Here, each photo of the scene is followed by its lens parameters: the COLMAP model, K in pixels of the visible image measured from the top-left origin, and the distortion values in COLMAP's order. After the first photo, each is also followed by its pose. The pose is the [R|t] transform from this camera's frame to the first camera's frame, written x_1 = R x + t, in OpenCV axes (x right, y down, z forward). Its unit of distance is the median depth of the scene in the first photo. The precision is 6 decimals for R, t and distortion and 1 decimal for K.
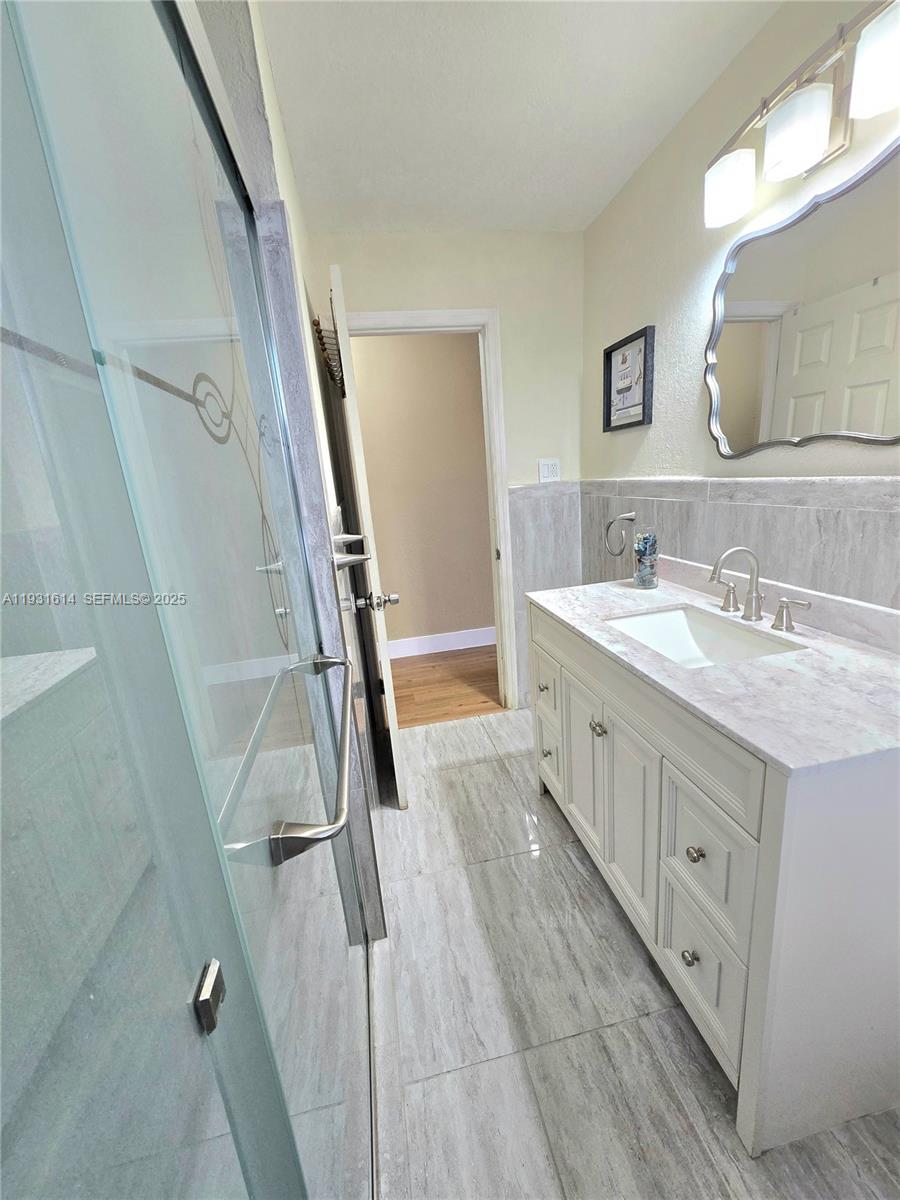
lens RADIAL K [[489.5, 0, 452.8], [0, 489.5, 600.7], [0, 0, 1]] dist [-0.005432, 0.001584]
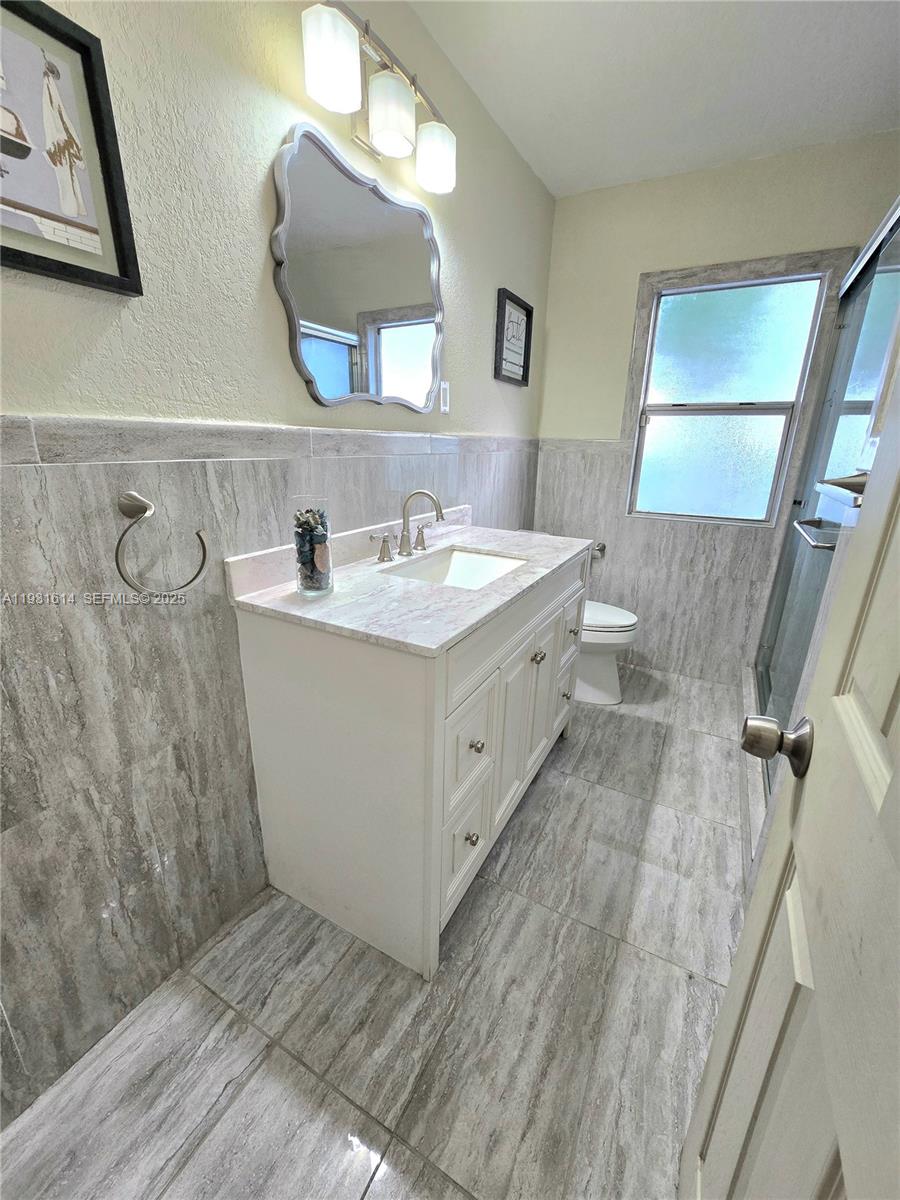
lens RADIAL K [[489.5, 0, 452.2], [0, 489.5, 601.0], [0, 0, 1]] dist [-0.005432, 0.001584]
pose [[-0.771621, -0.132145, 0.622205, -0.167349], [0.200933, 0.877457, 0.435540, -0.282791], [-0.603513, 0.461093, -0.650512, 1.407367]]
